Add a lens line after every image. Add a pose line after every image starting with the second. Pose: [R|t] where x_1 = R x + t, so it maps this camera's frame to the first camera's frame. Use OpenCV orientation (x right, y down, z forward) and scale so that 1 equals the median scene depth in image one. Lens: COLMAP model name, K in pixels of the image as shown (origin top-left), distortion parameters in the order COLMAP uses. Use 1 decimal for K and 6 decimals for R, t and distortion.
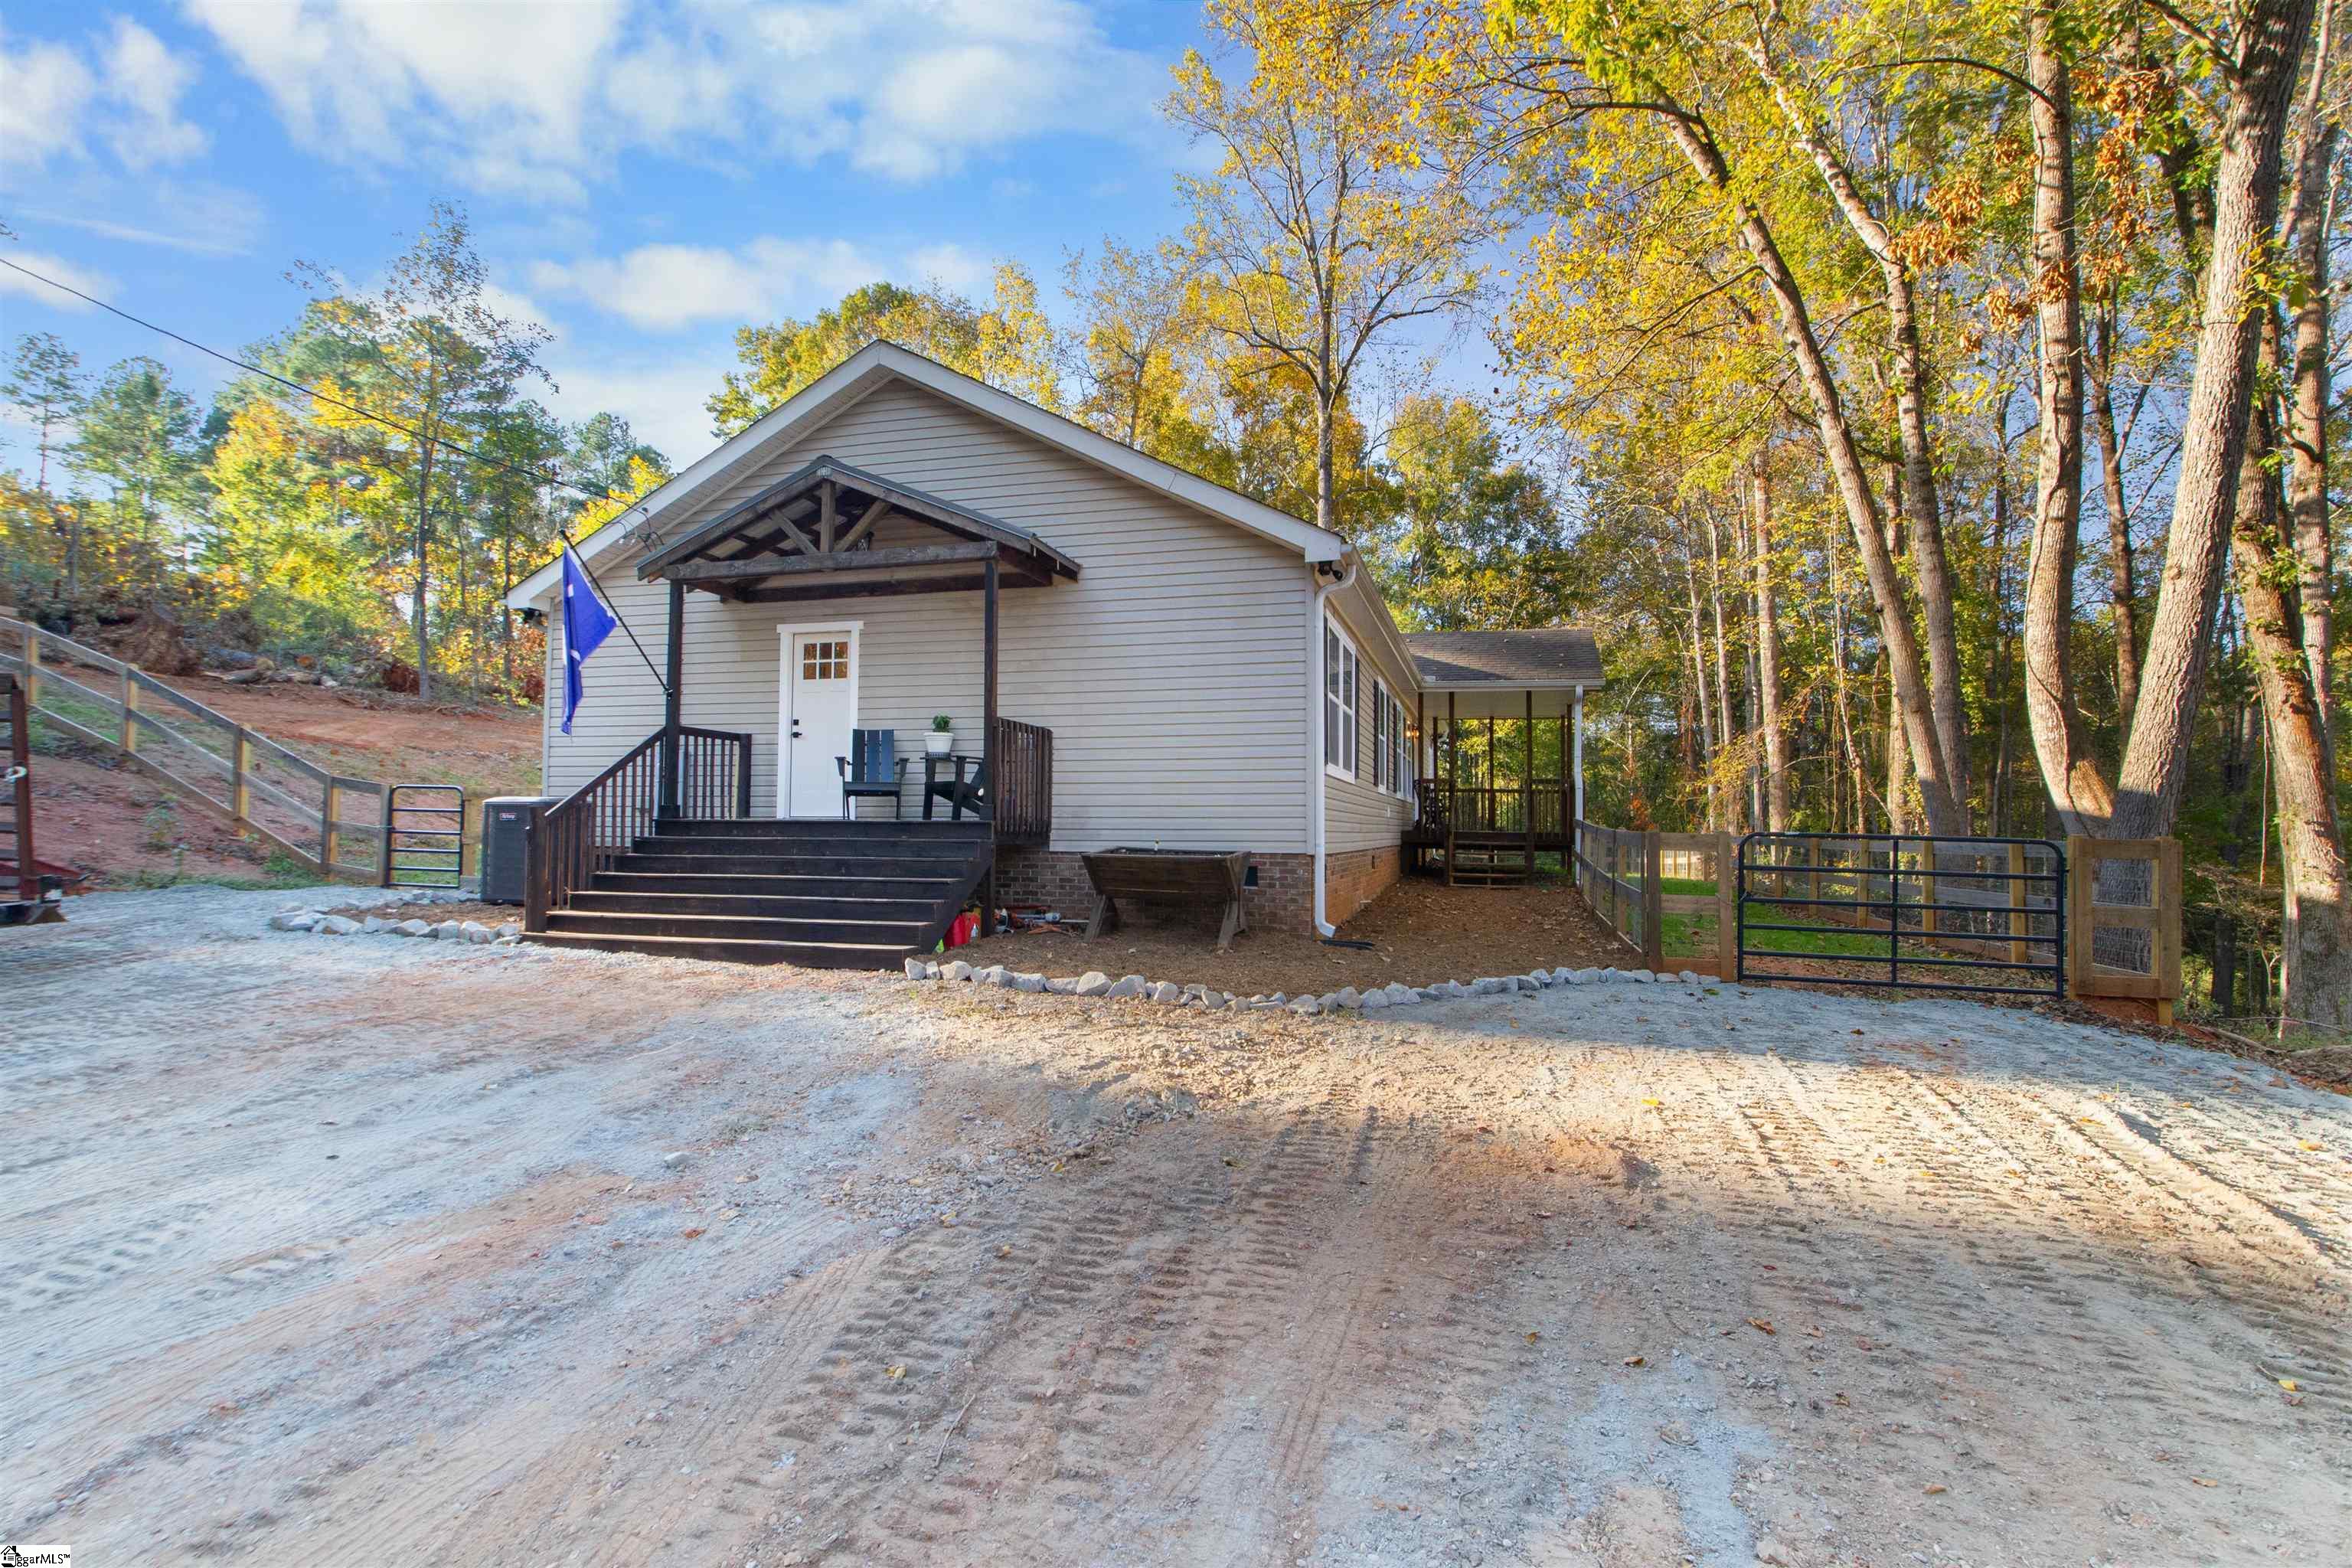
lens RADIAL K [[1116.7, 0, 1186.0], [0, 1116.7, 782.8], [0, 0, 1]] dist [0.001829, 0.000701]
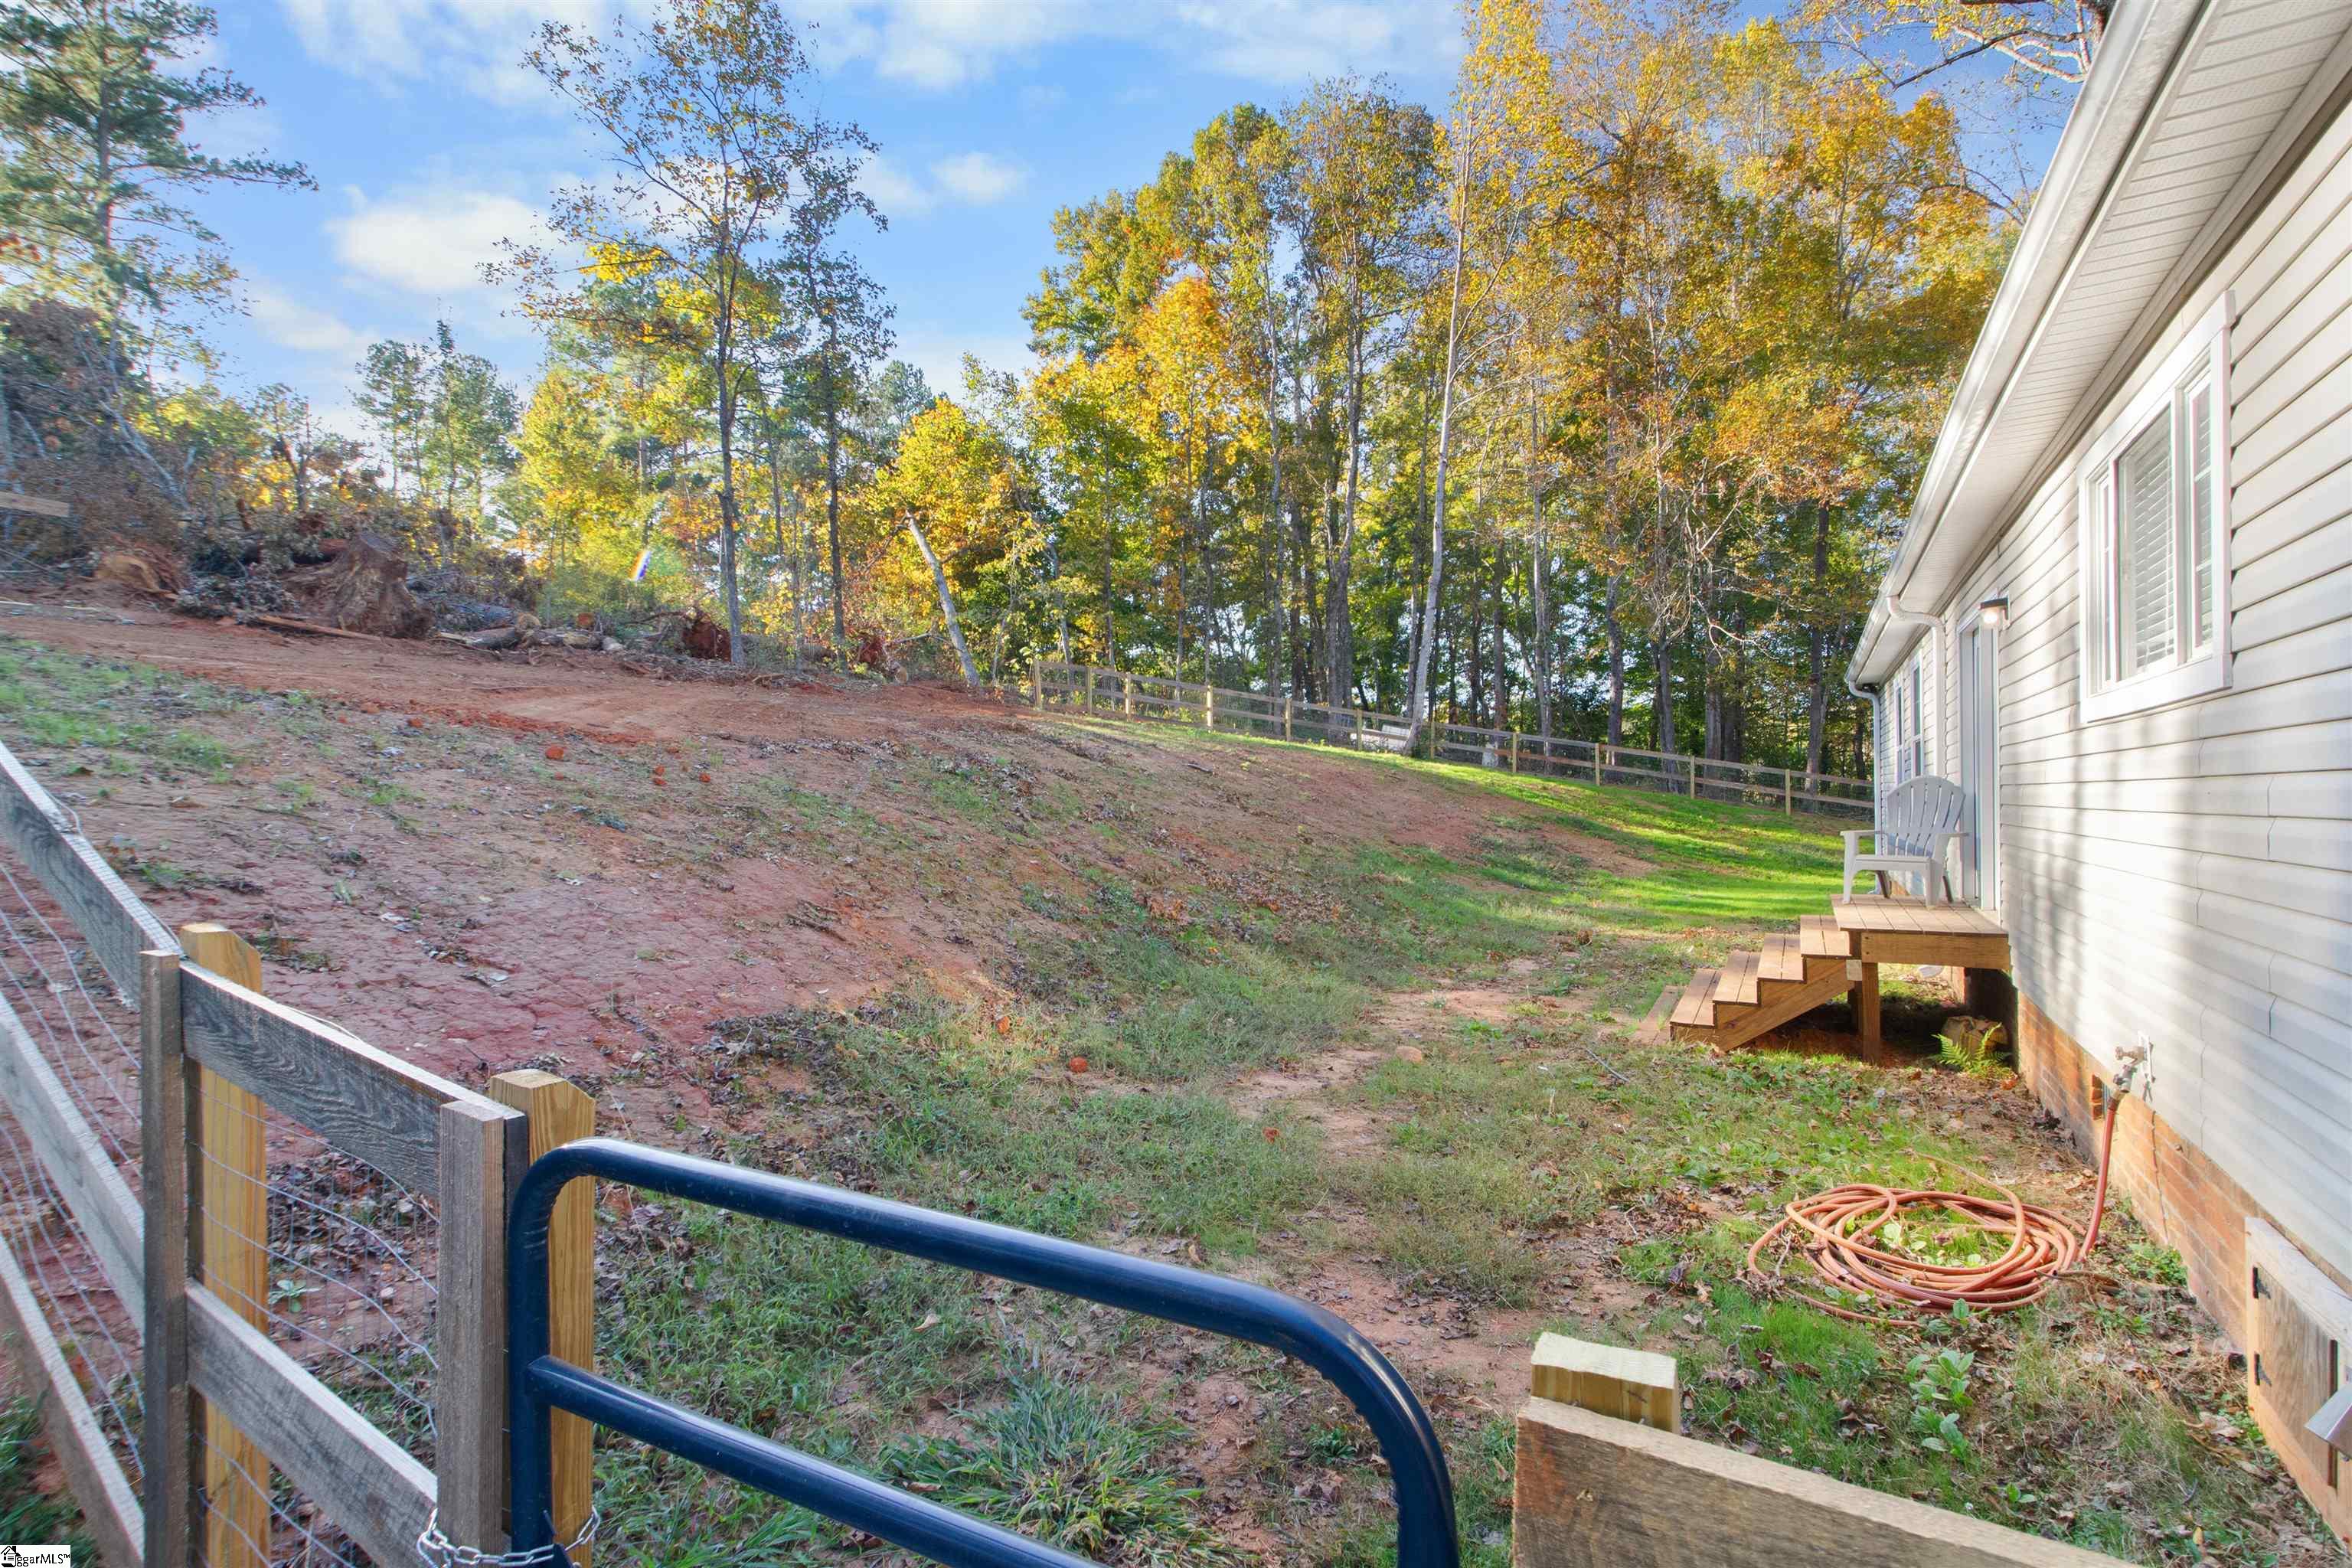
lens RADIAL K [[1116.7, 0, 1164.6], [0, 1116.7, 792.8], [0, 0, 1]] dist [0.001829, 0.000701]
pose [[0.972745, -0.021236, -0.230905, -0.247148], [0.029350, 0.999064, 0.031763, -0.010935], [0.230014, -0.037674, 0.972458, 0.357984]]
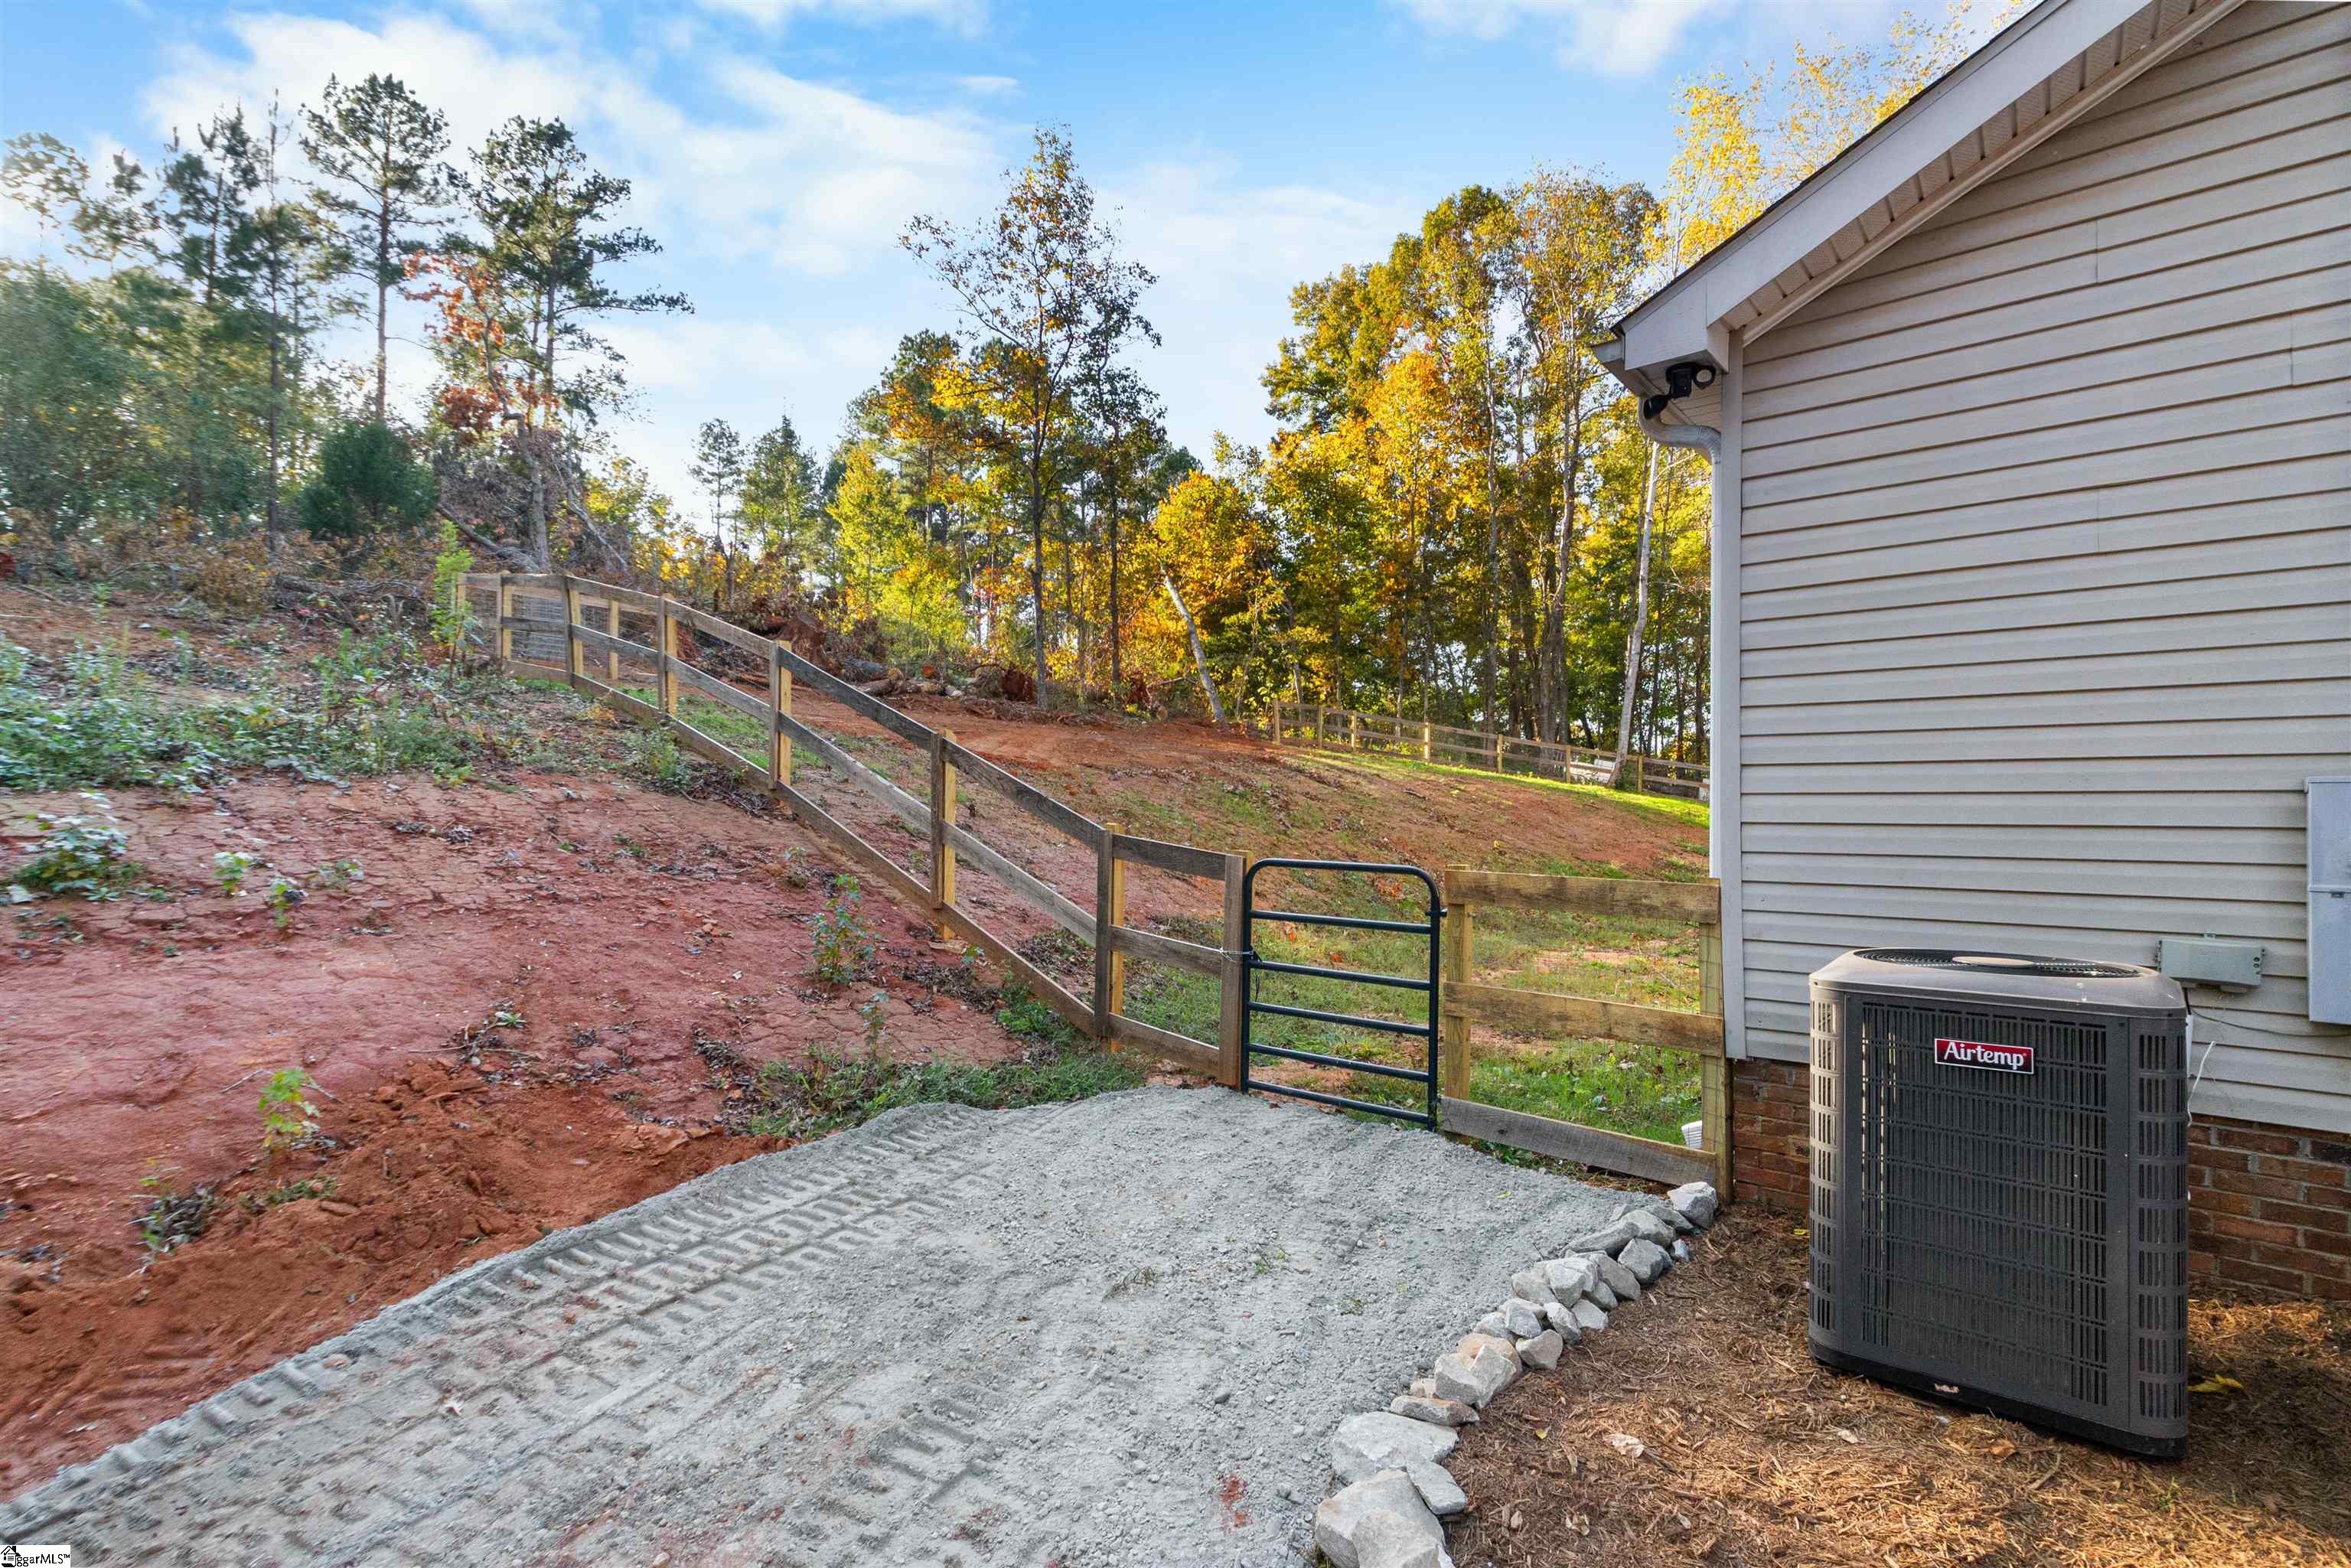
lens RADIAL K [[1116.2, 0, 1182.6], [0, 1116.2, 808.9], [0, 0, 1]] dist [0.001829, 0.000701]
pose [[0.917134, -0.004969, -0.398549, -0.219065], [0.012956, 0.999766, 0.017349, -0.009781], [0.398369, -0.021075, 0.916983, 0.230822]]
